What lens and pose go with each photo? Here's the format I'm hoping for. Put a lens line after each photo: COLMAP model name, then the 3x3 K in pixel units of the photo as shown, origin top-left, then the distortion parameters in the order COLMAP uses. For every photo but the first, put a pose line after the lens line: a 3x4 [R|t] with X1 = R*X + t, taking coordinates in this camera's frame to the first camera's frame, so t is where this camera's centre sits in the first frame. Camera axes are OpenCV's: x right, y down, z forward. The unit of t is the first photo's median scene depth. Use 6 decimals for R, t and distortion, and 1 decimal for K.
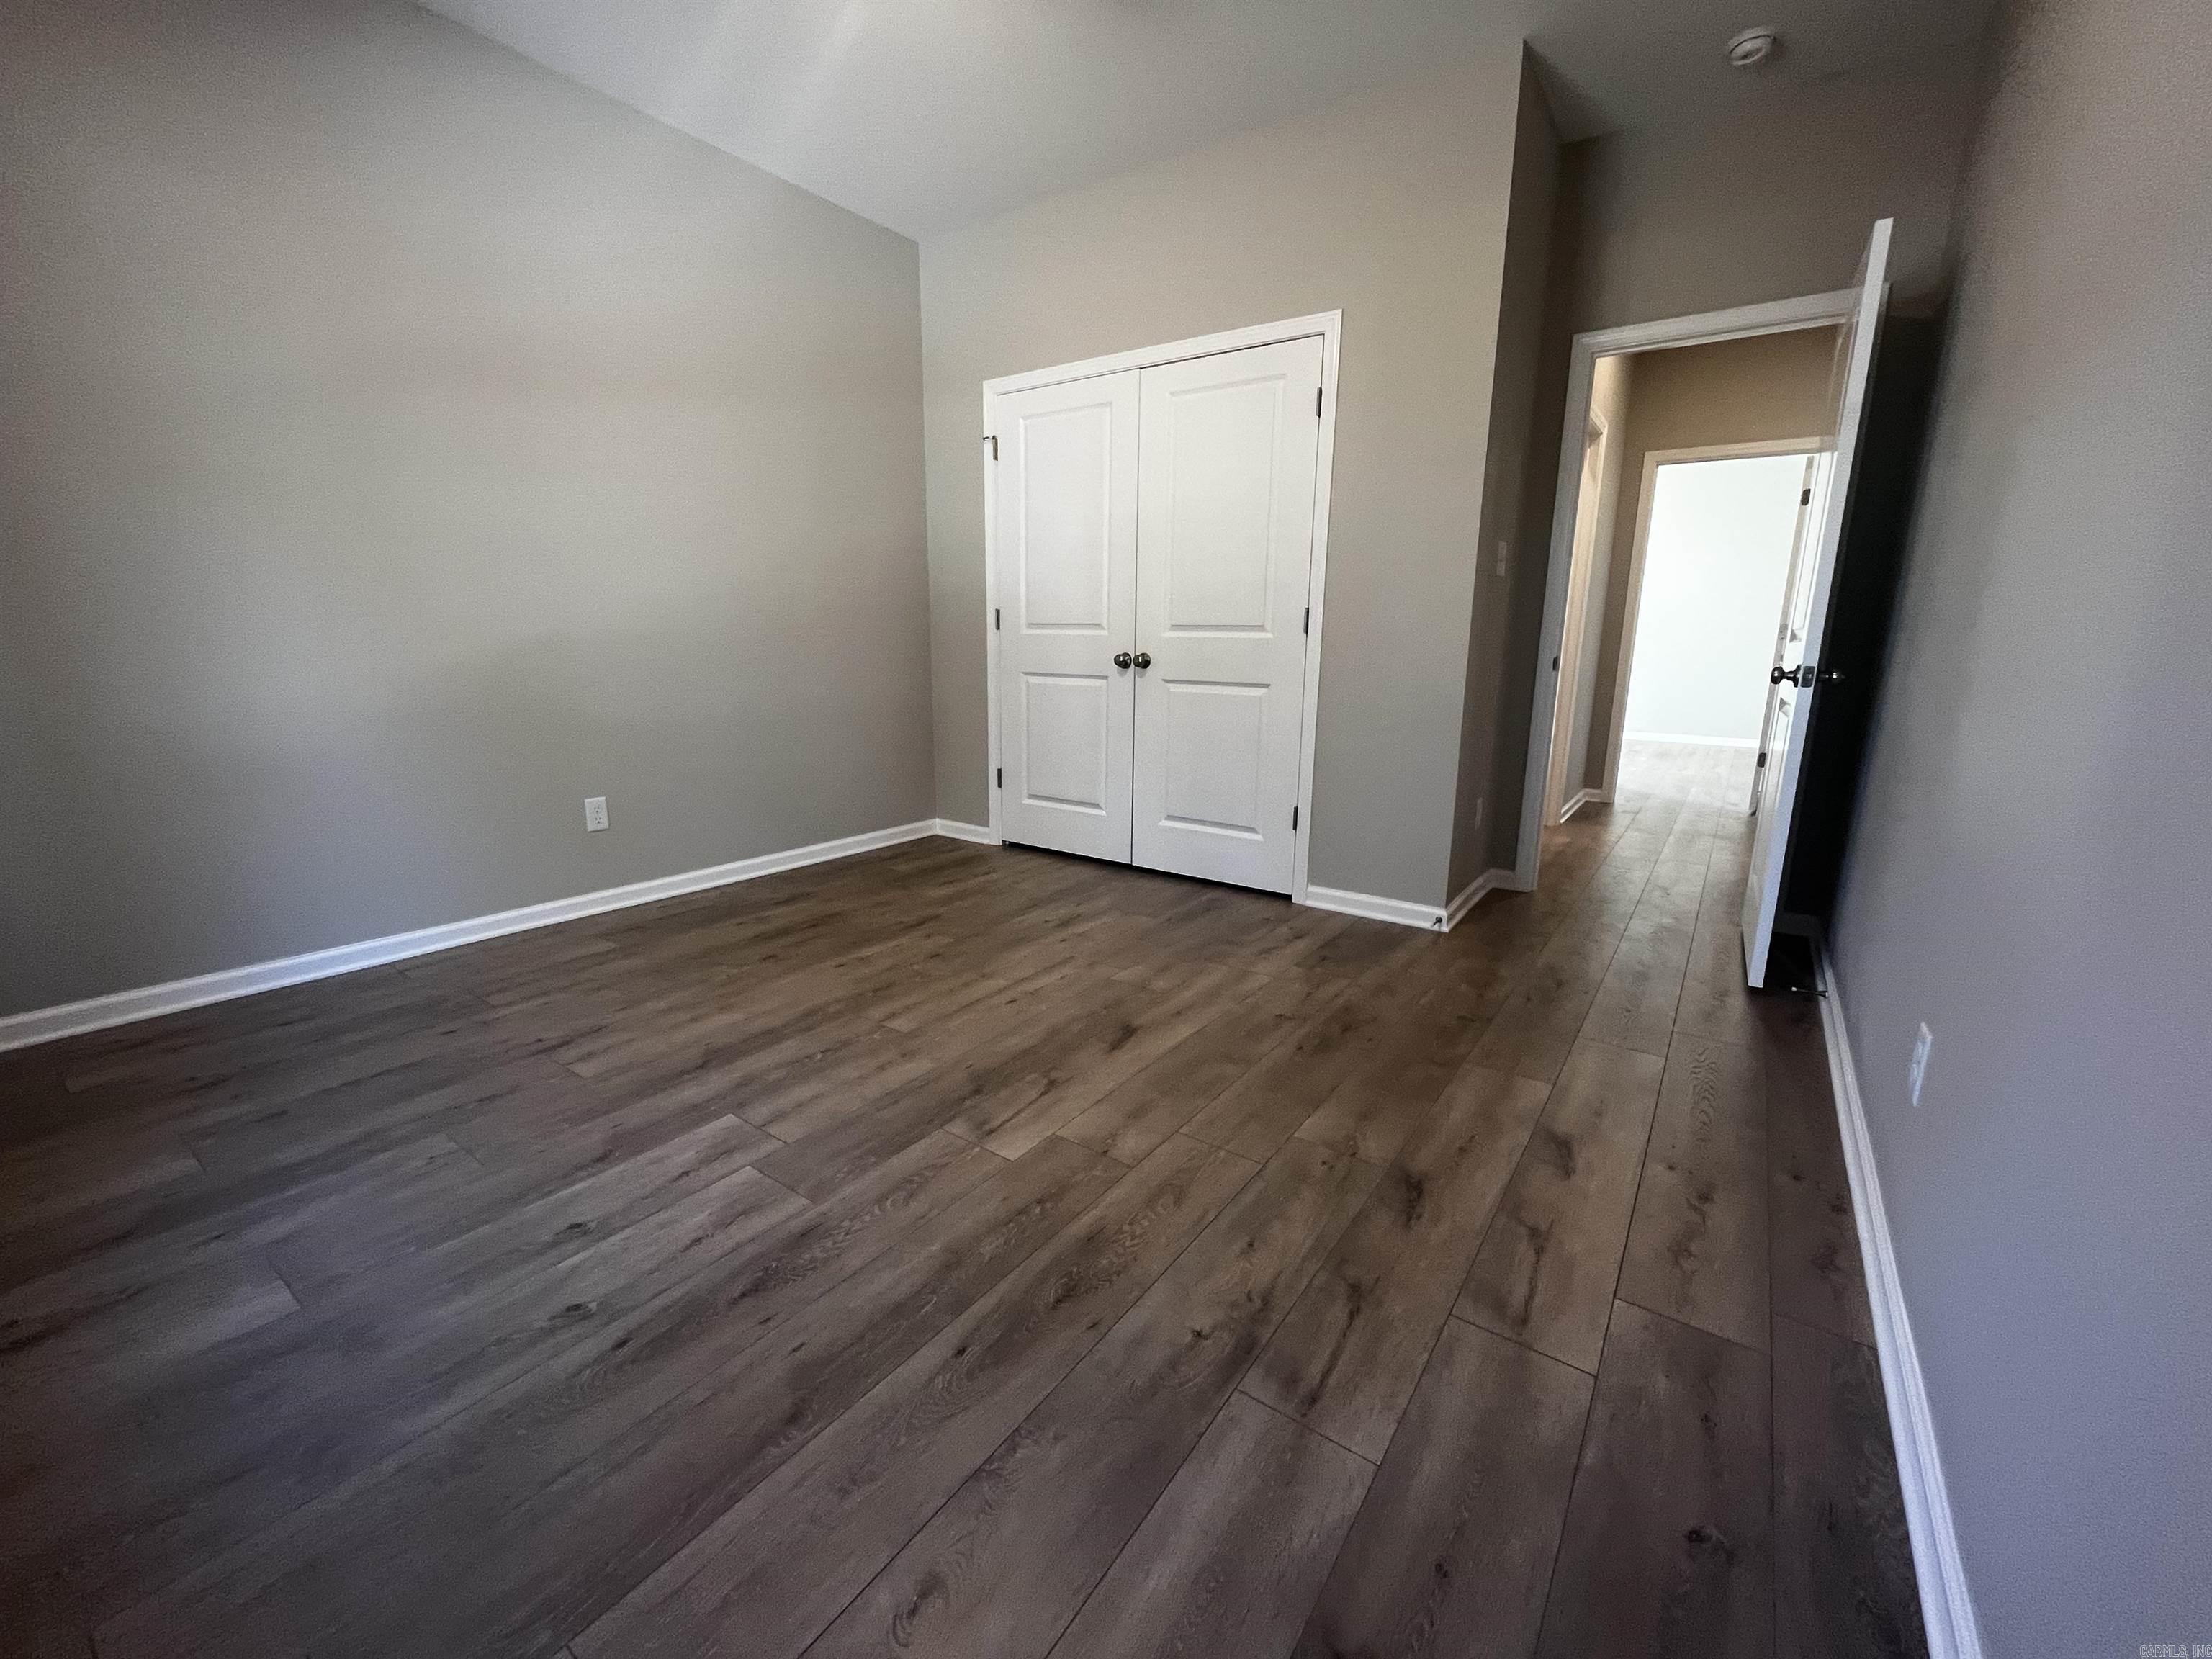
lens RADIAL K [[900.3, 0, 1112.8], [0, 900.3, 828.0], [0, 0, 1]] dist [-0.001362, -0.000022]
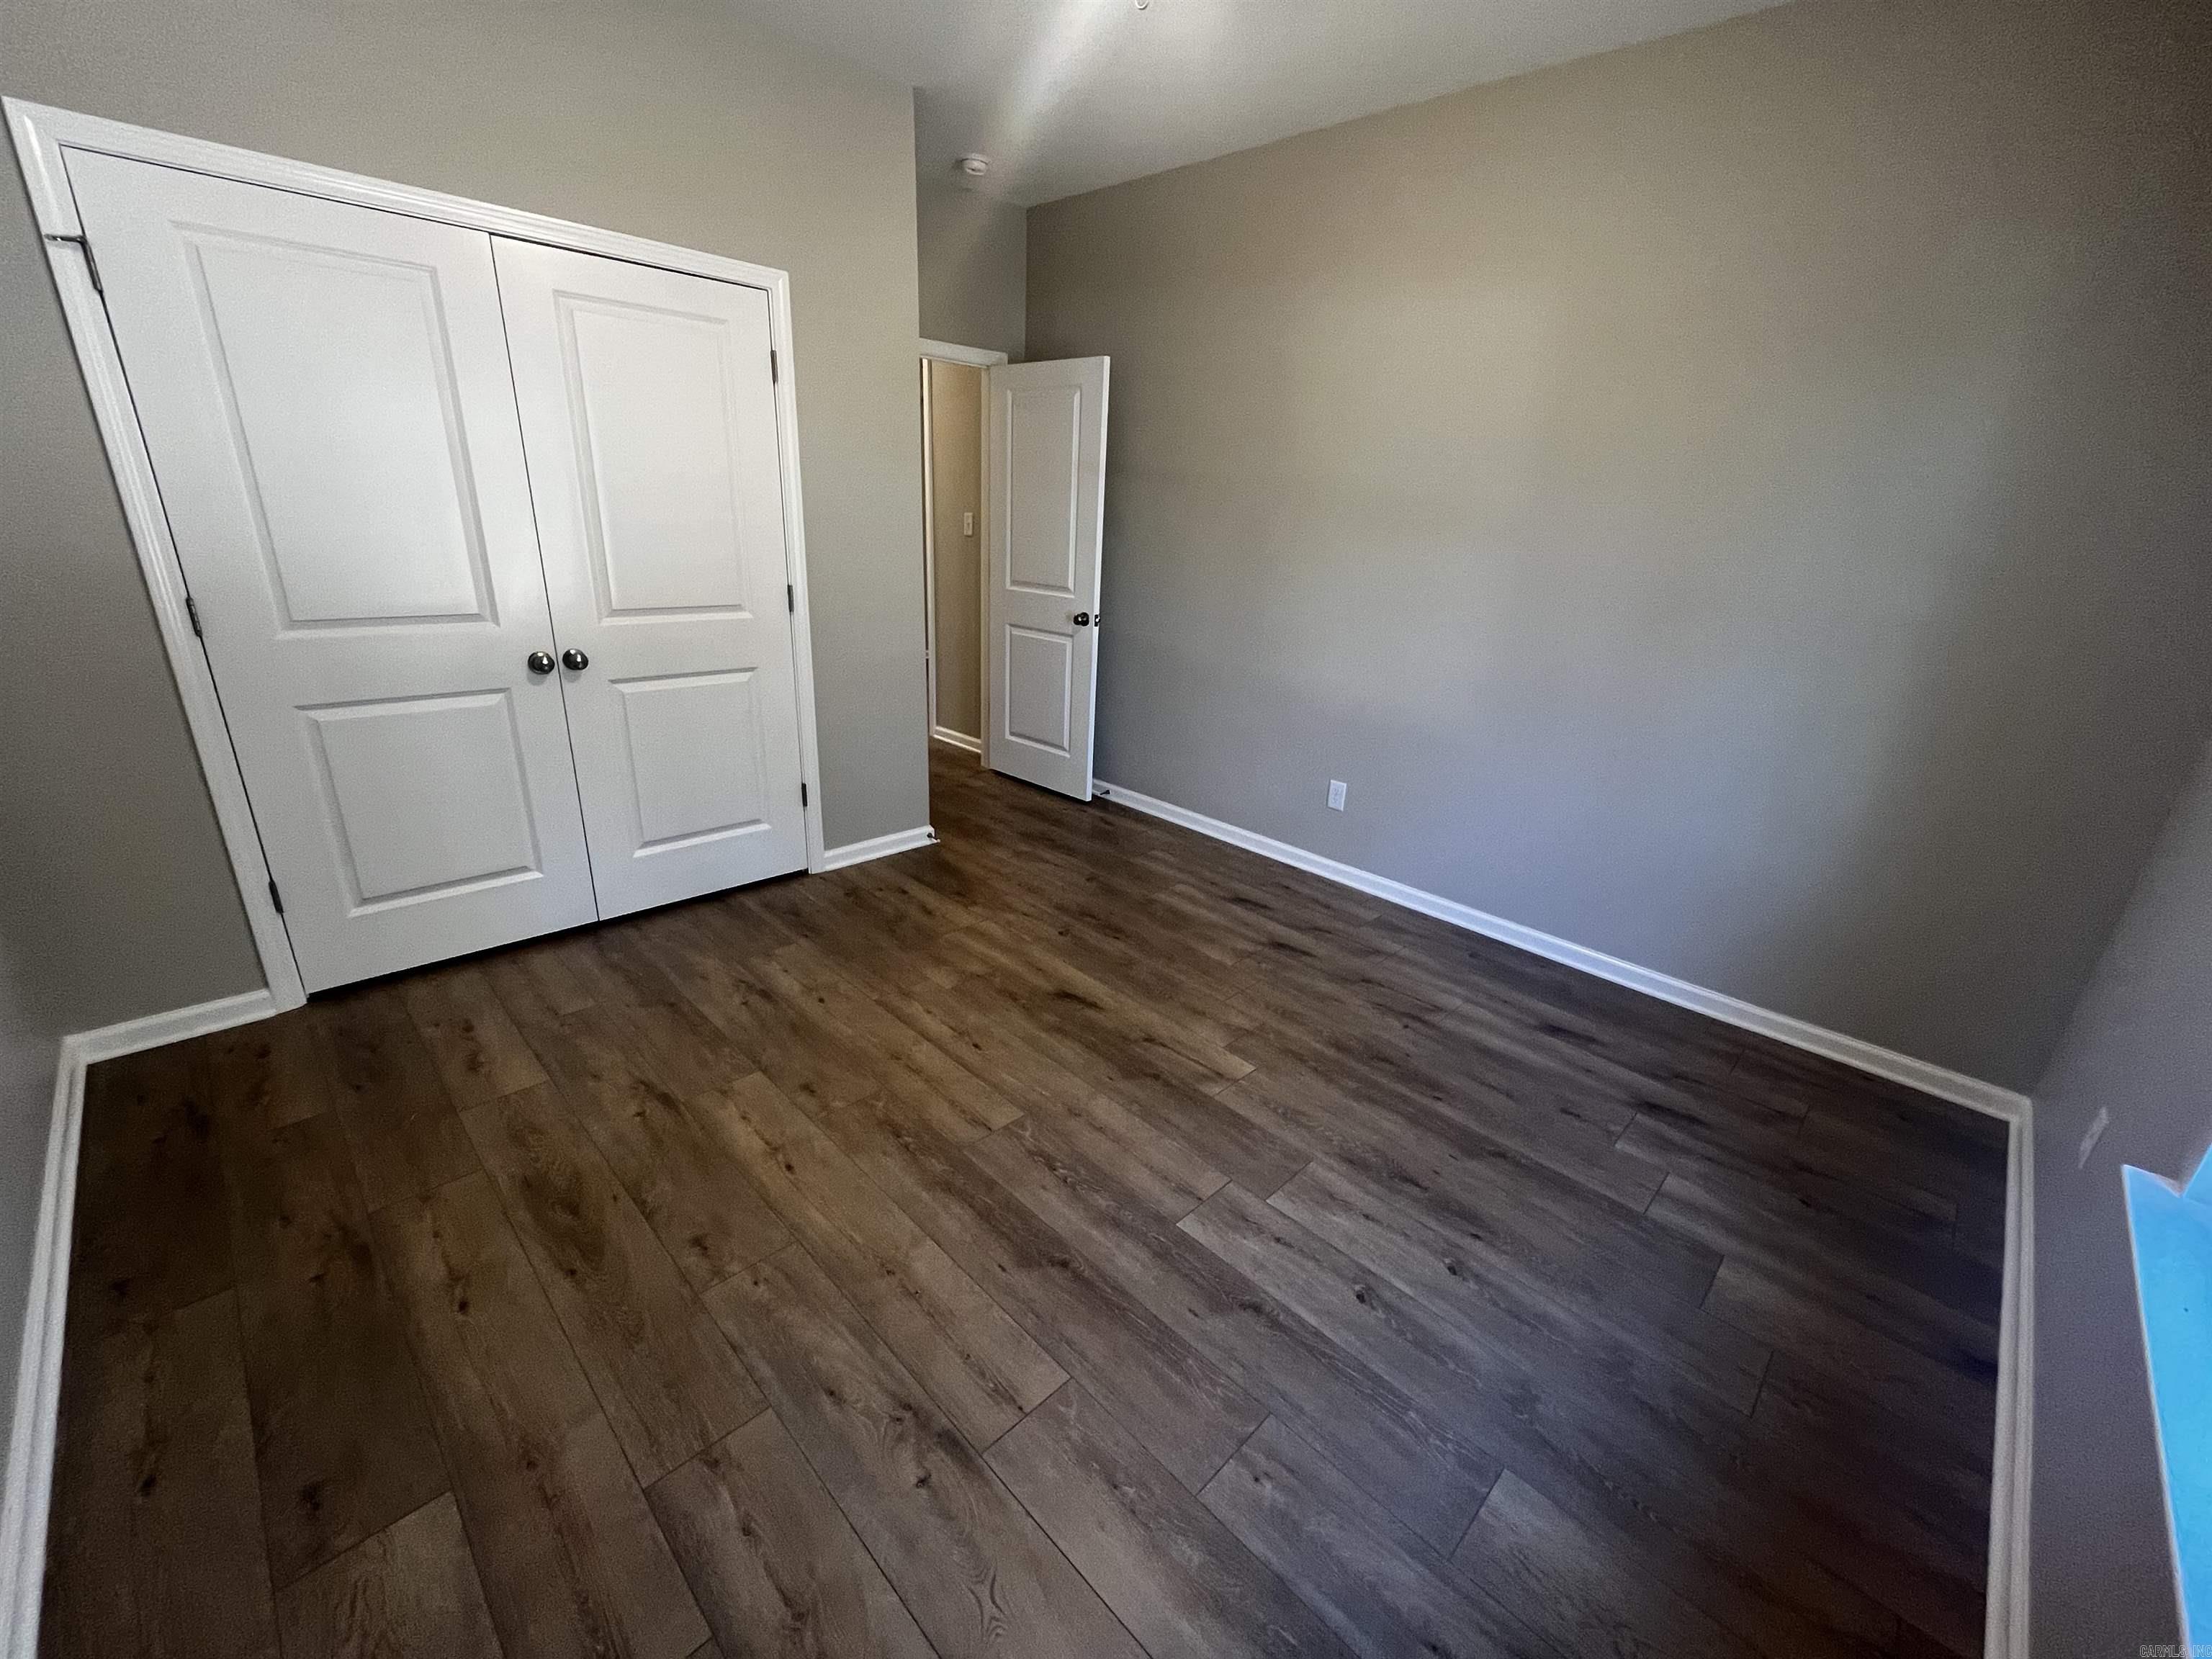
lens RADIAL K [[900.3, 0, 1112.8], [0, 900.3, 828.0], [0, 0, 1]] dist [-0.001362, -0.000022]
pose [[0.163663, -0.339094, 0.926407, -0.981454], [0.160953, 0.935664, 0.314048, -0.339027], [-0.973298, 0.097710, 0.207712, 0.662916]]
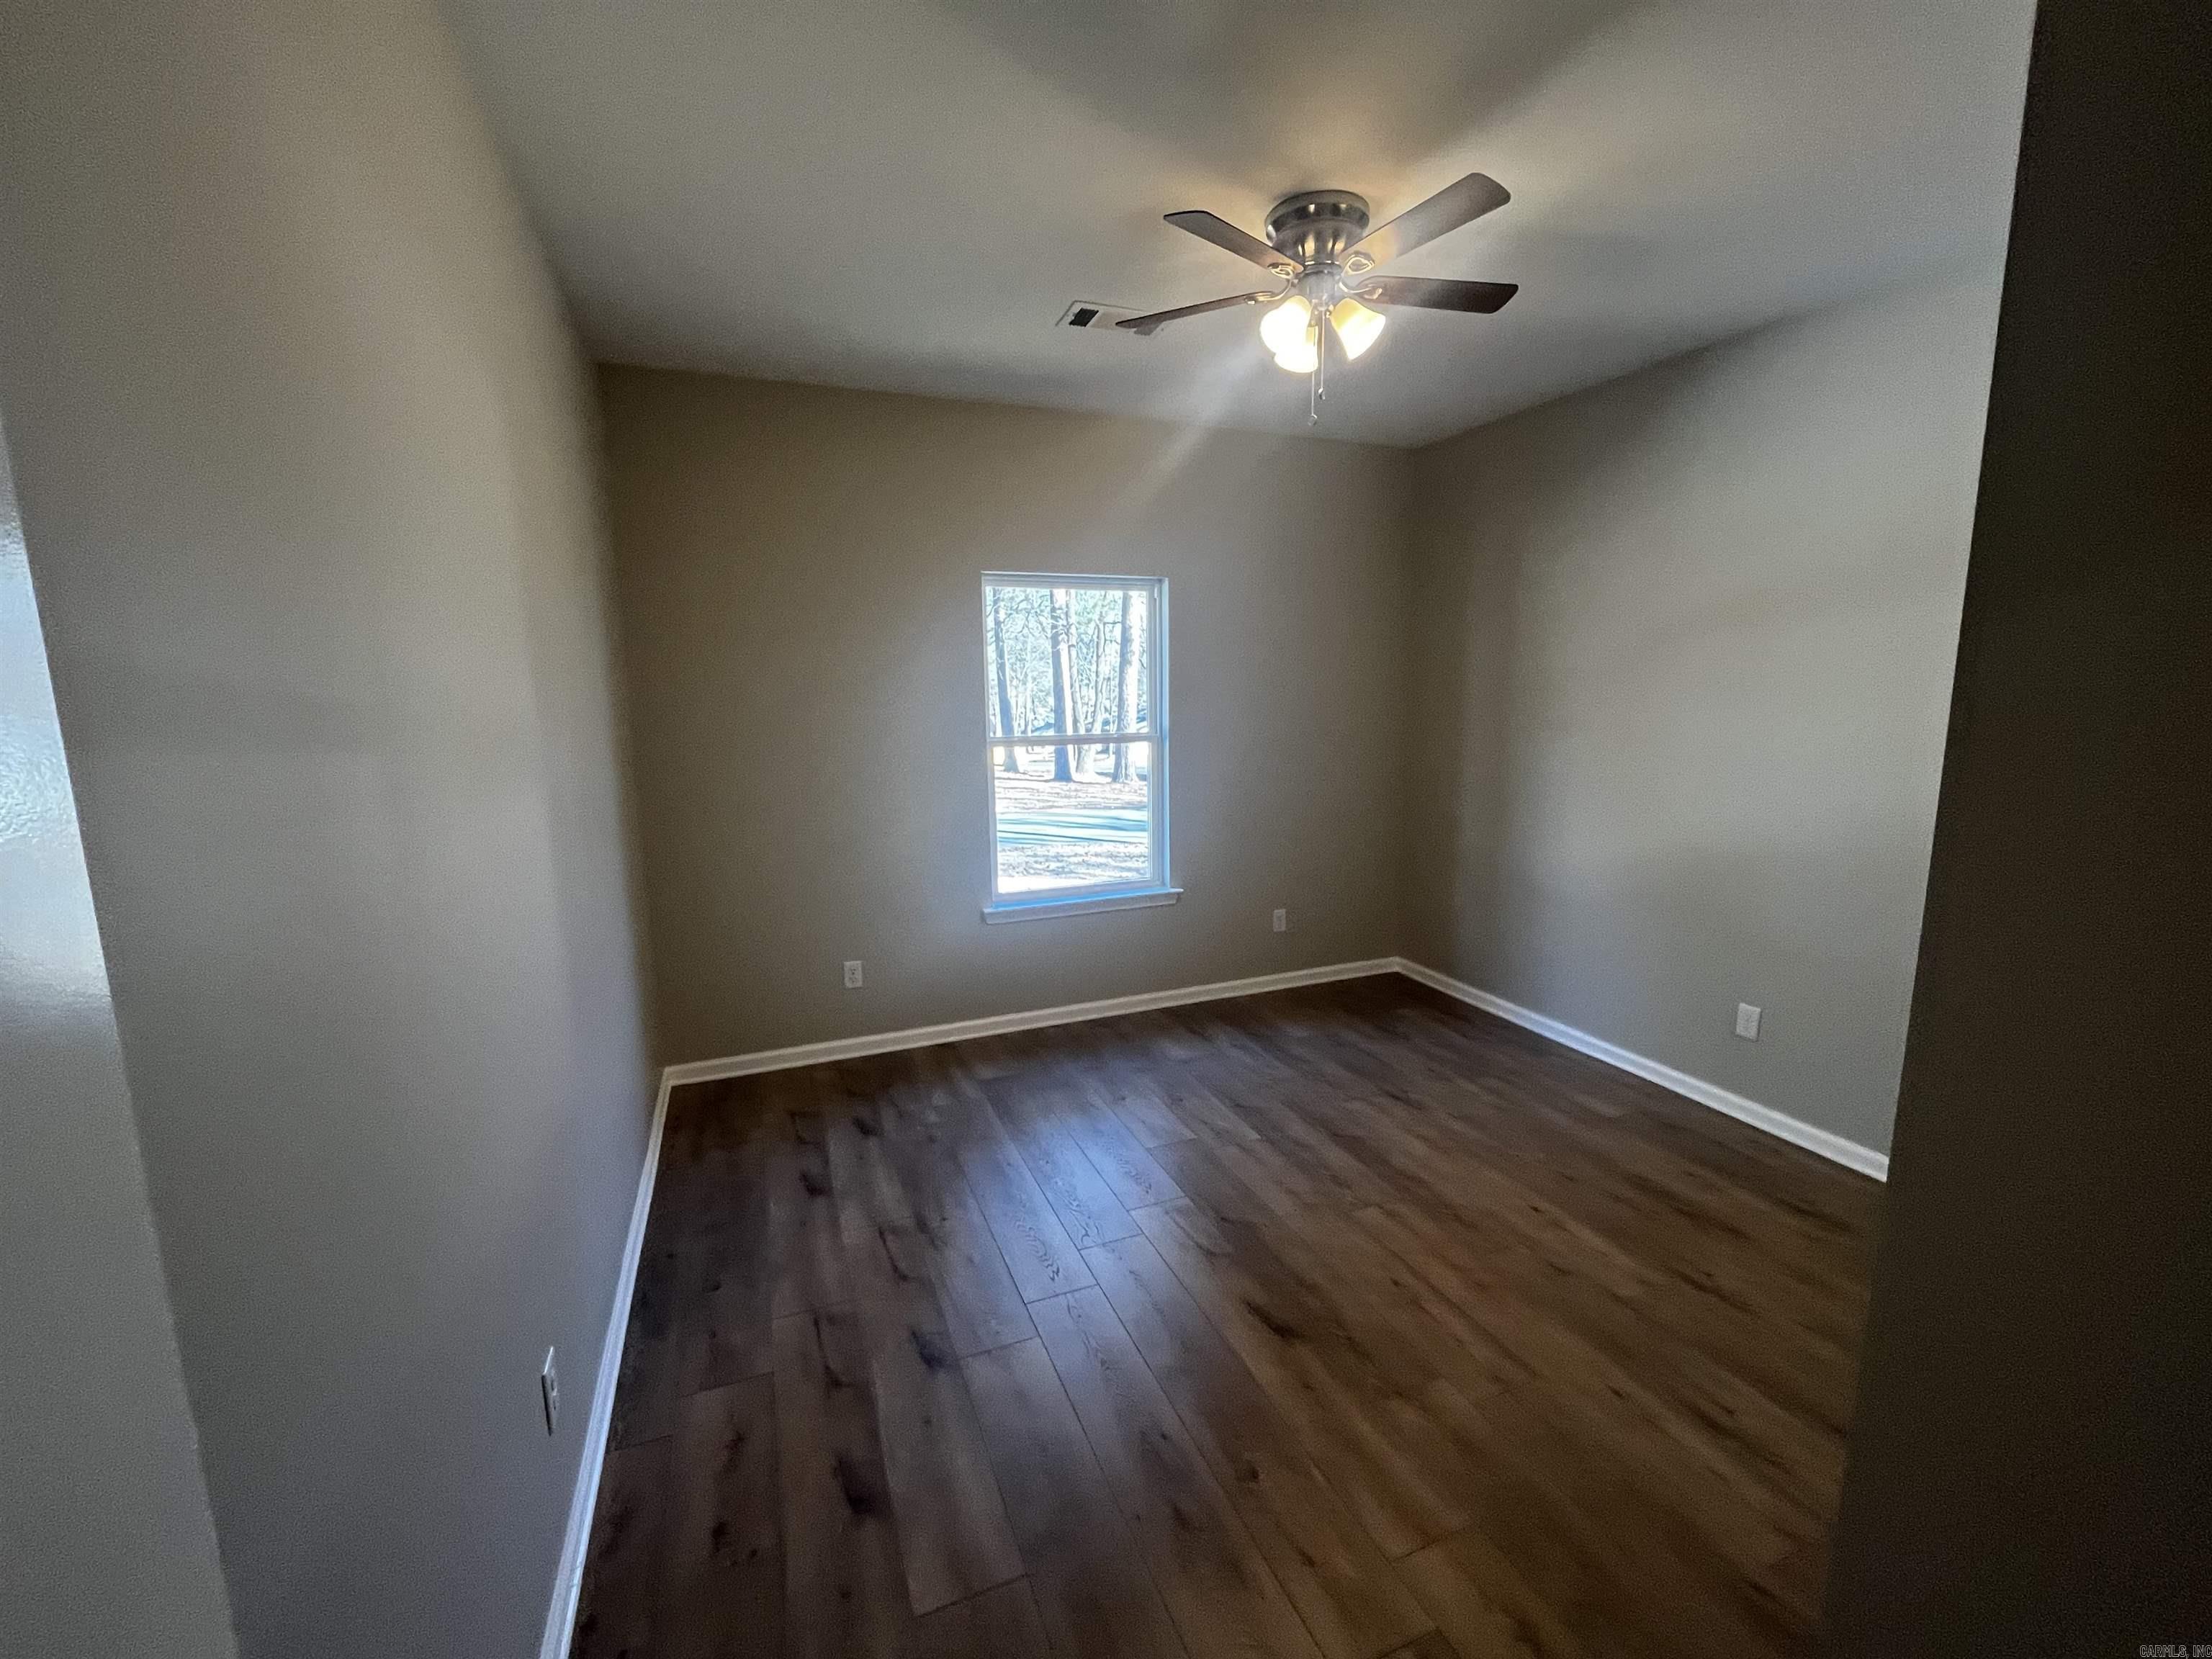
lens RADIAL K [[898.0, 0, 1106.1], [0, 898.0, 826.3], [0, 0, 1]] dist [-0.001884, -0.000138]
pose [[-0.545394, 0.123783, -0.828989, 0.814904], [-0.171405, 0.951663, 0.254868, -0.473590], [0.820466, 0.281097, -0.497815, 1.149517]]
